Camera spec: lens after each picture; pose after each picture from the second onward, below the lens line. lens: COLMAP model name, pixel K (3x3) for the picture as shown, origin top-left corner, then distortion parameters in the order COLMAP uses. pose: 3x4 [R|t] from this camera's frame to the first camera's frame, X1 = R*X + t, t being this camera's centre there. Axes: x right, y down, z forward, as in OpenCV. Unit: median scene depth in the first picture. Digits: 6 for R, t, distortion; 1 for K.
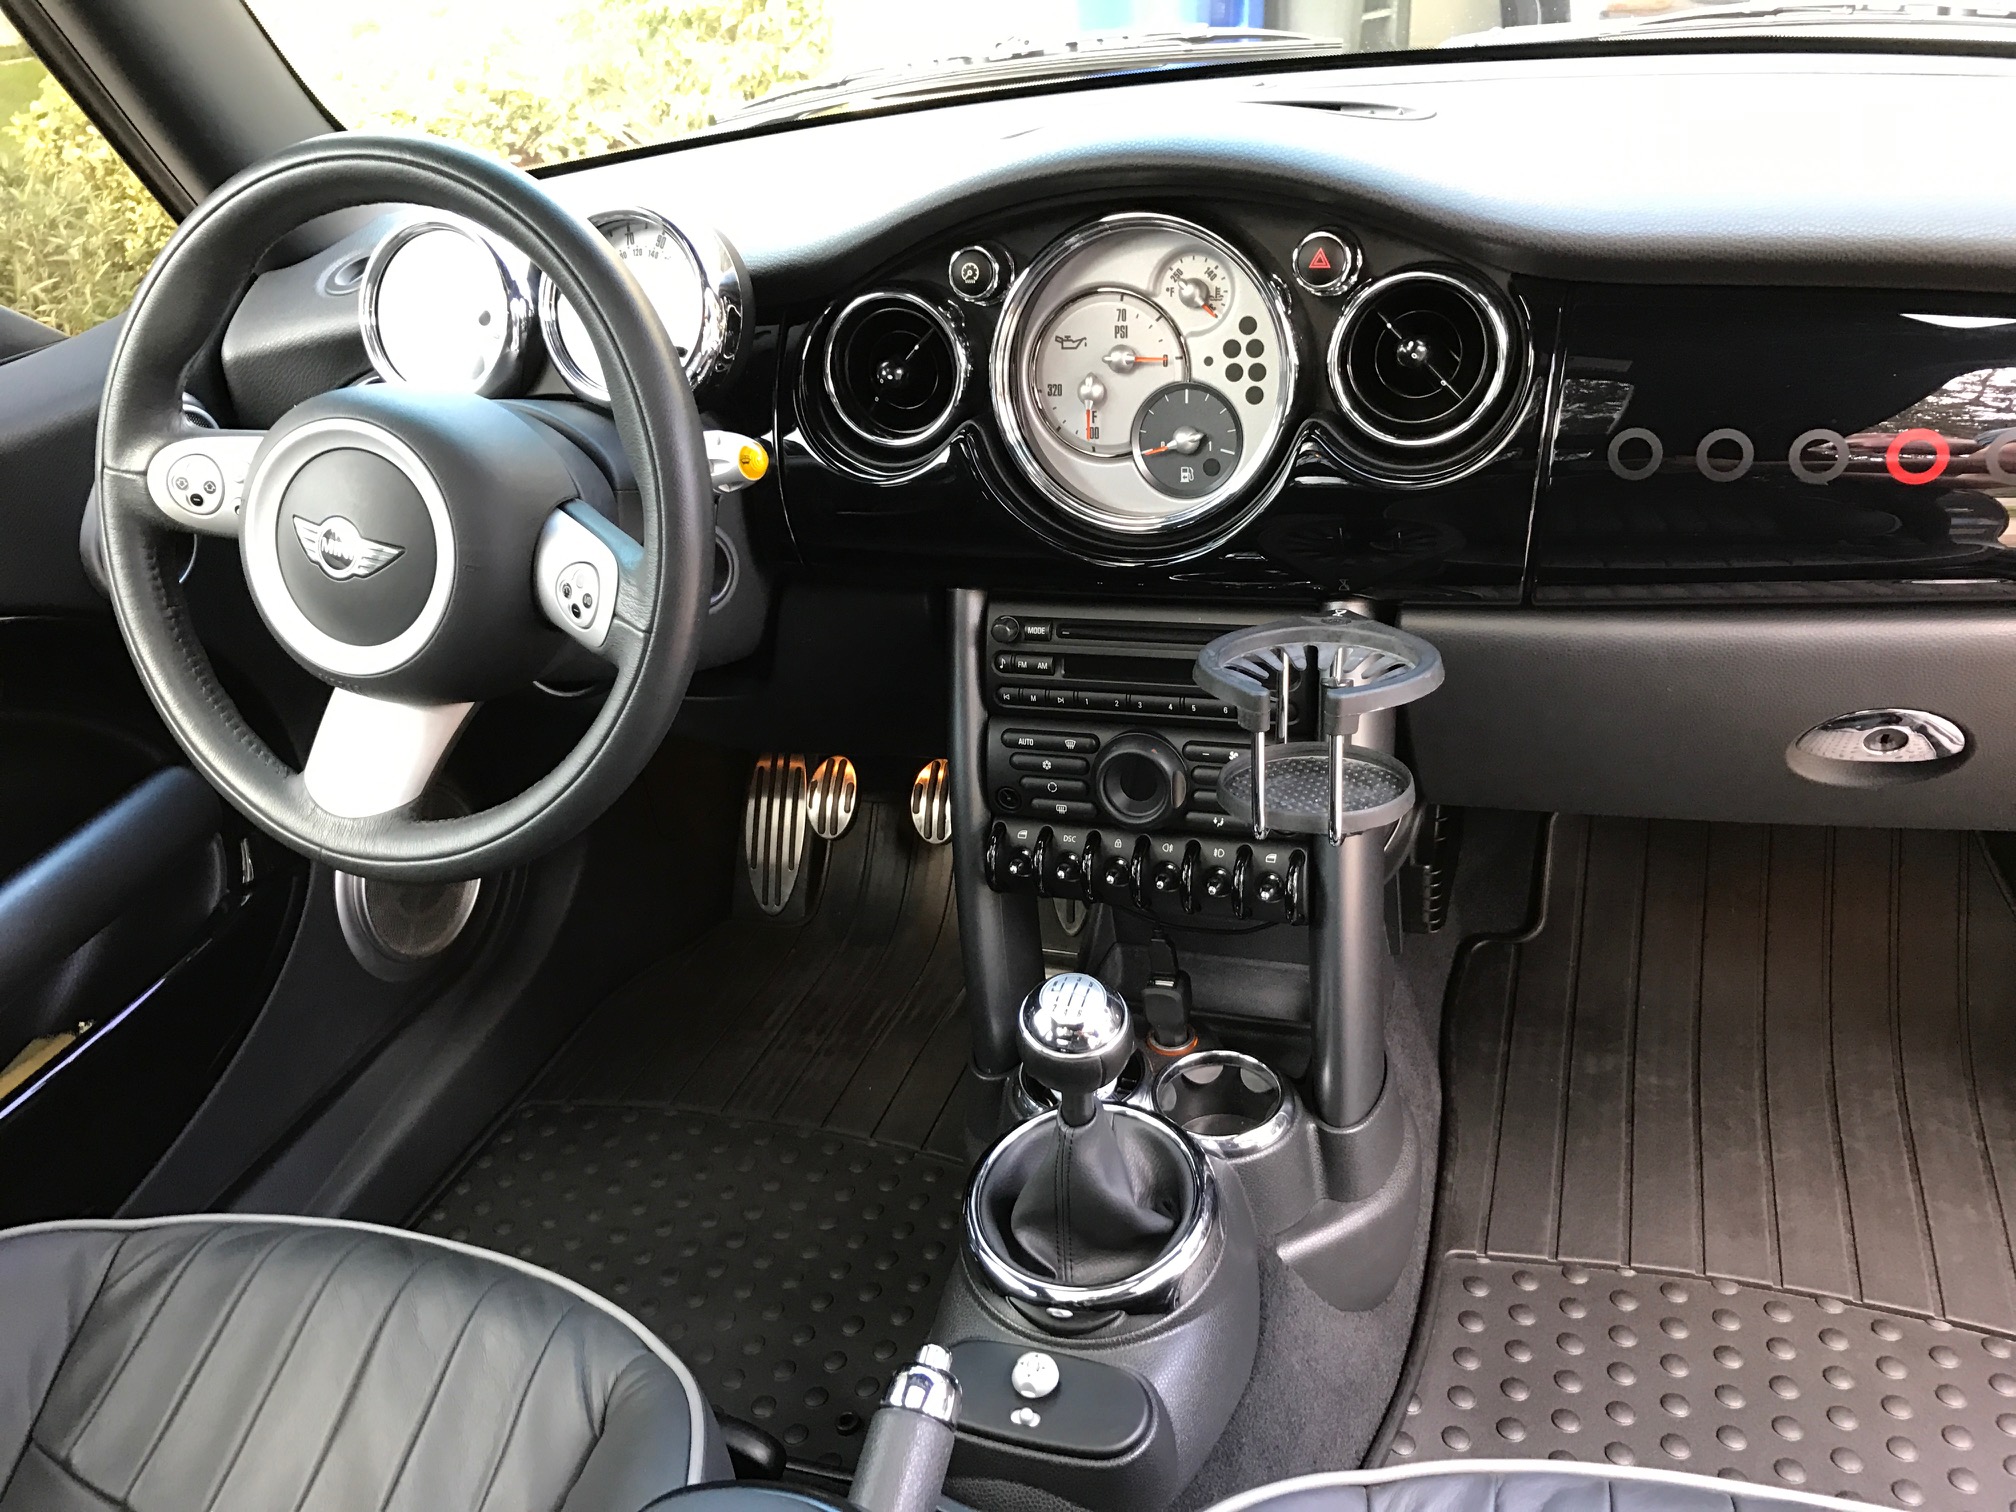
lens RADIAL K [[1651.5, 0, 989.5], [0, 1651.5, 746.7], [0, 0, 1]] dist [0.027330, -0.030359]
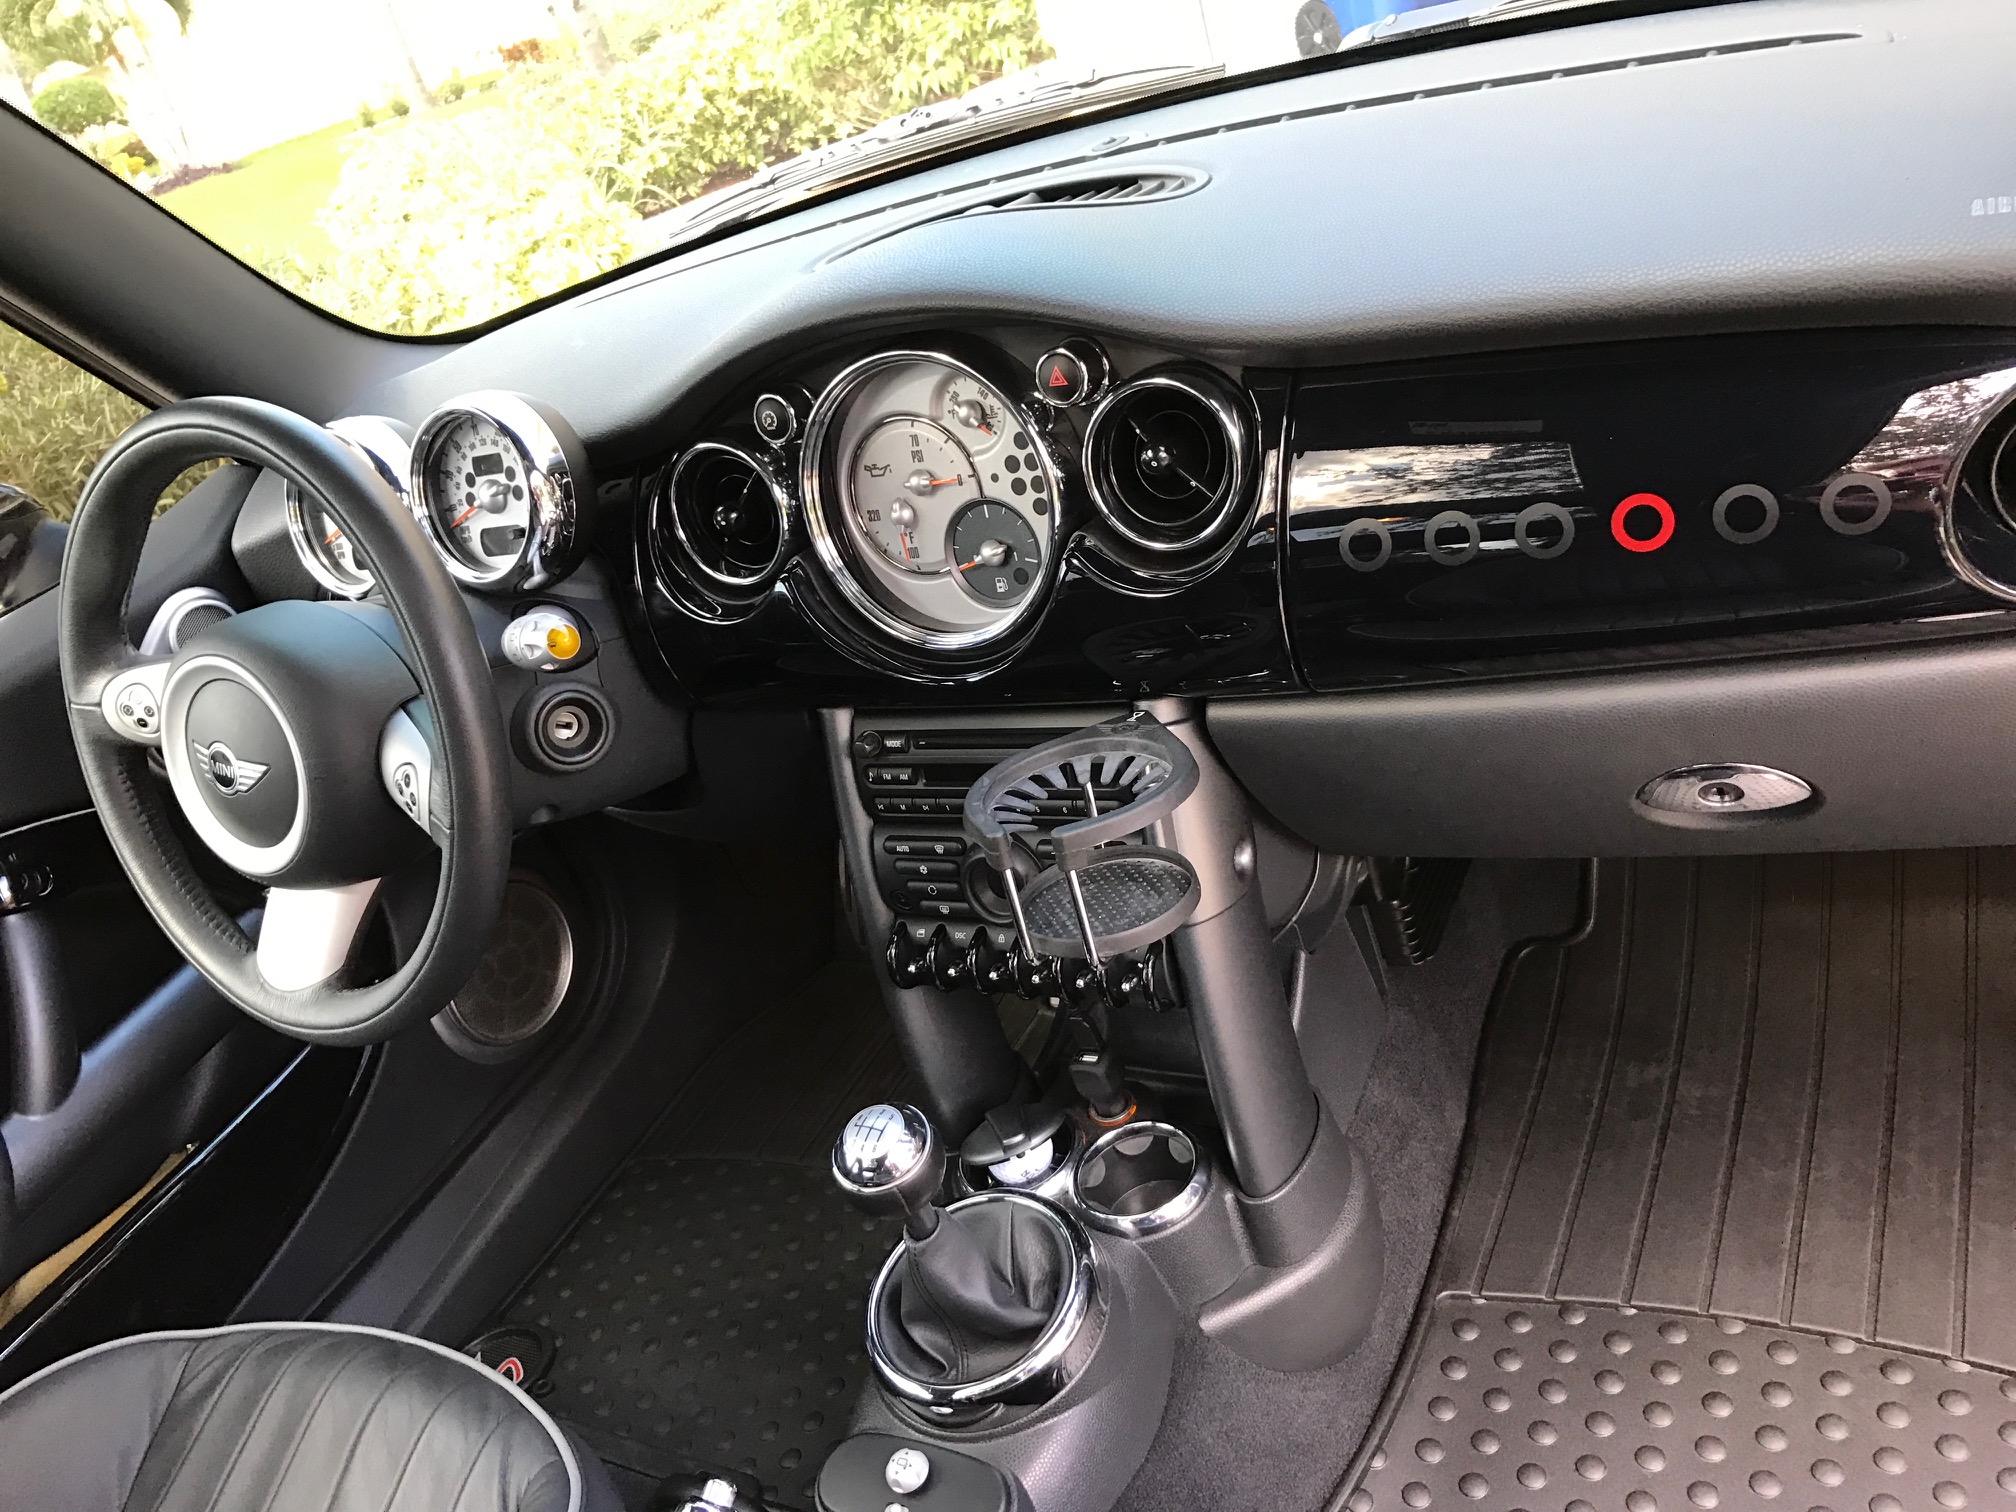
lens RADIAL K [[1651.5, 0, 993.5], [0, 1651.5, 750.3], [0, 0, 1]] dist [0.027330, -0.030359]
pose [[0.972105, -0.102011, -0.211201, 0.313739], [0.112256, 0.992988, 0.037070, -0.100006], [0.205938, -0.059744, 0.976740, 0.001460]]
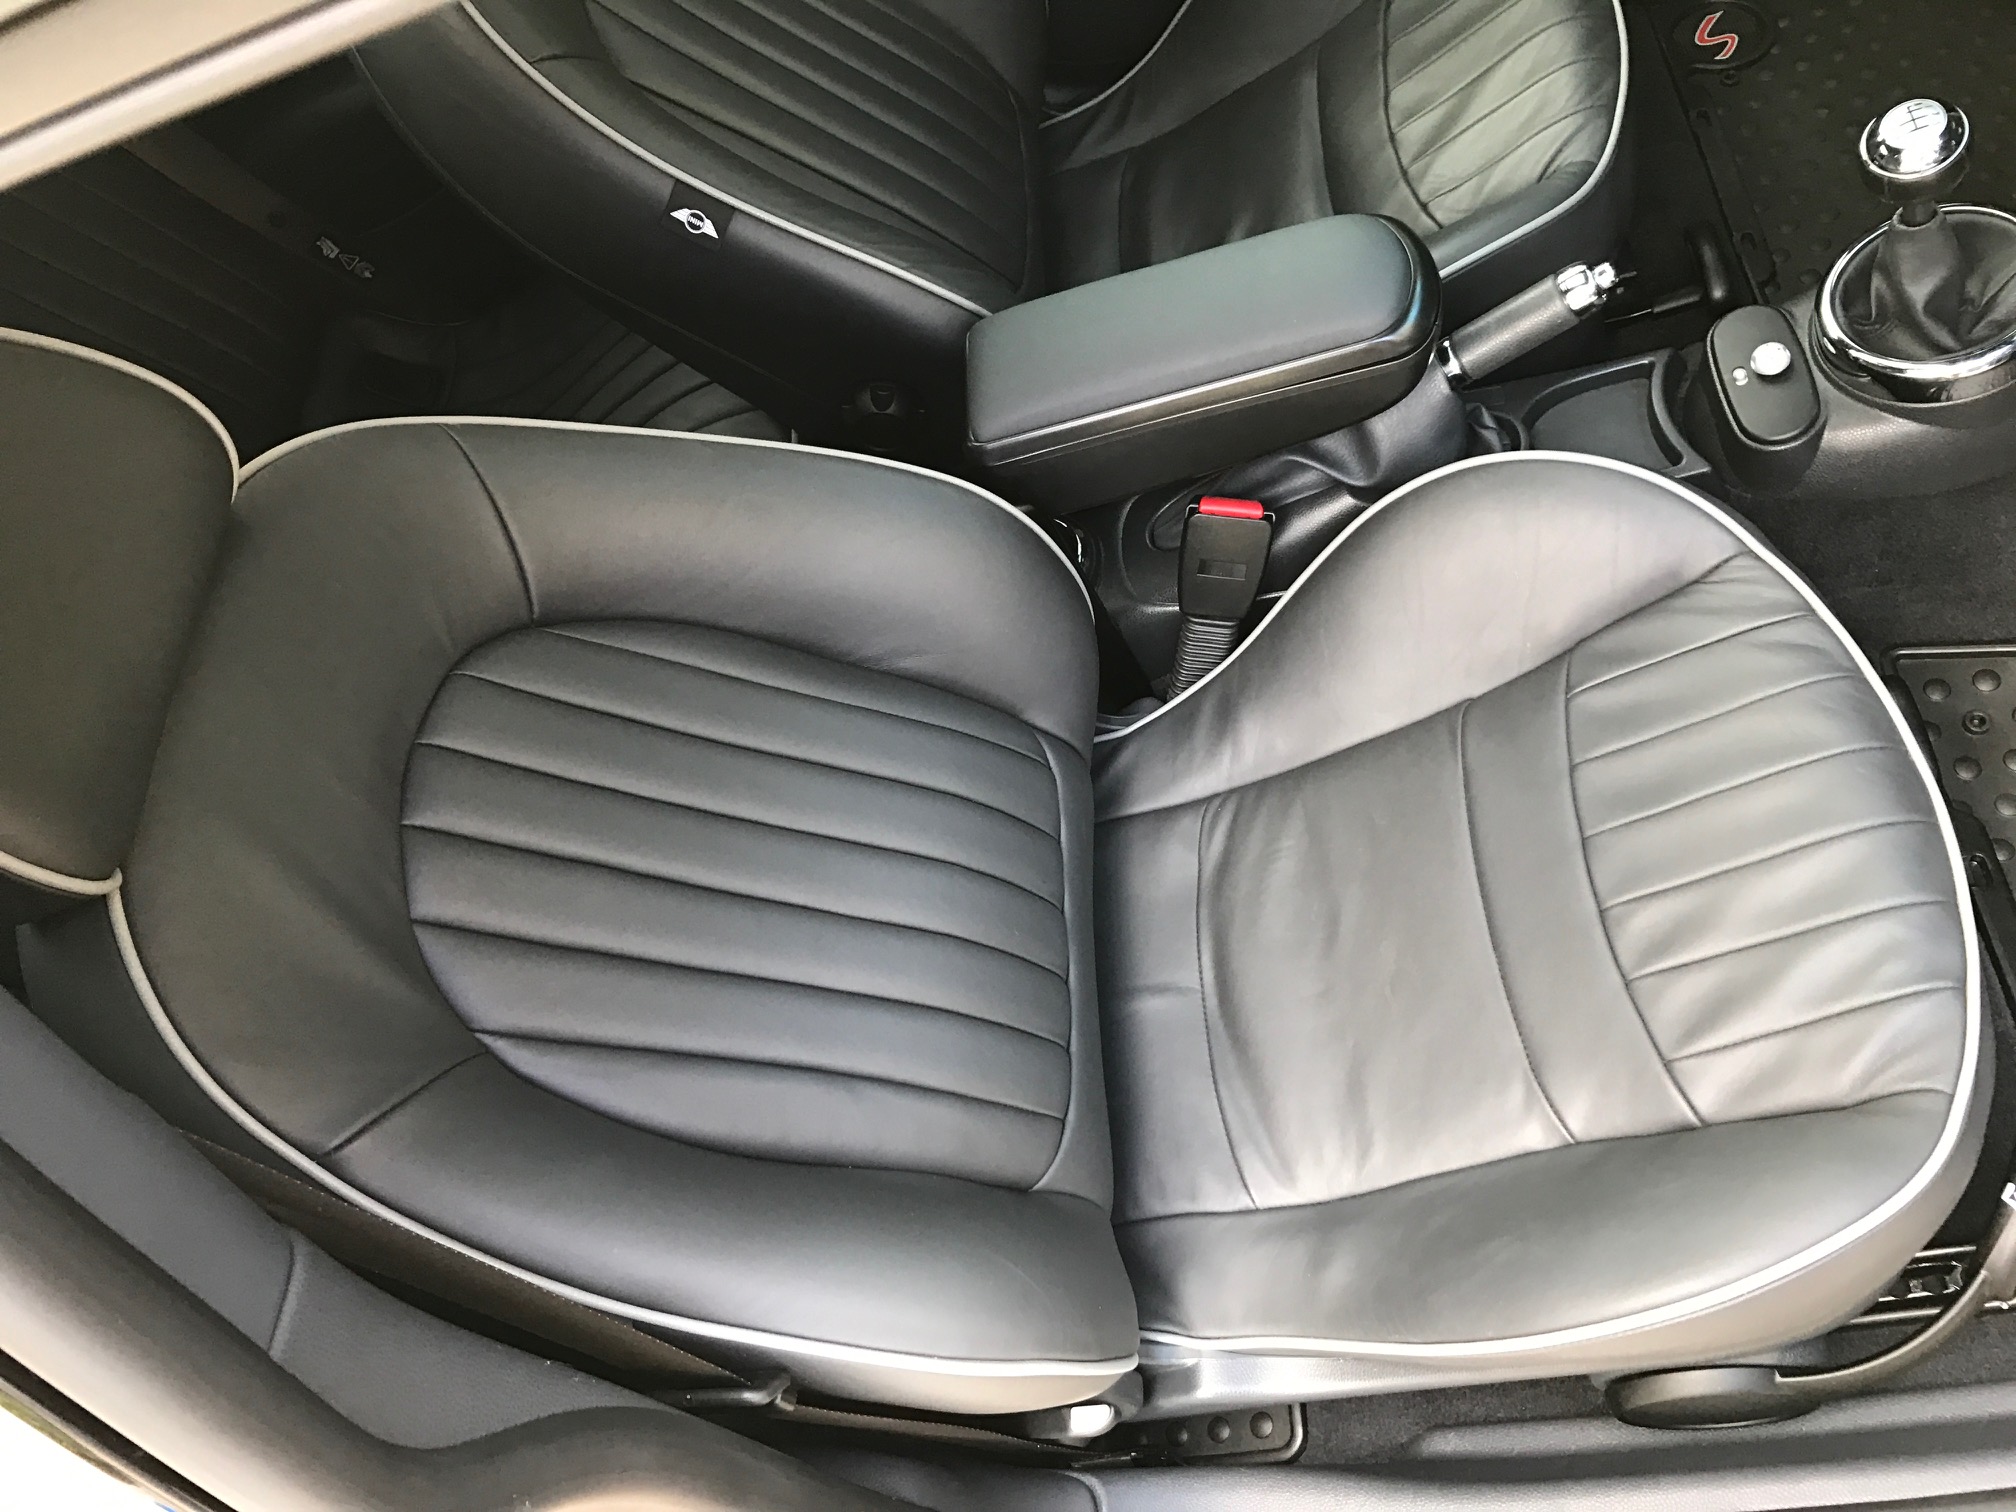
lens RADIAL K [[1651.5, 0, 999.2], [0, 1651.5, 747.5], [0, 0, 1]] dist [0.027330, -0.030359]
pose [[0.386855, 0.782522, -0.487855, 0.596082], [-0.143529, 0.573694, 0.806396, -0.368469], [0.910902, -0.241937, 0.334251, -0.058287]]
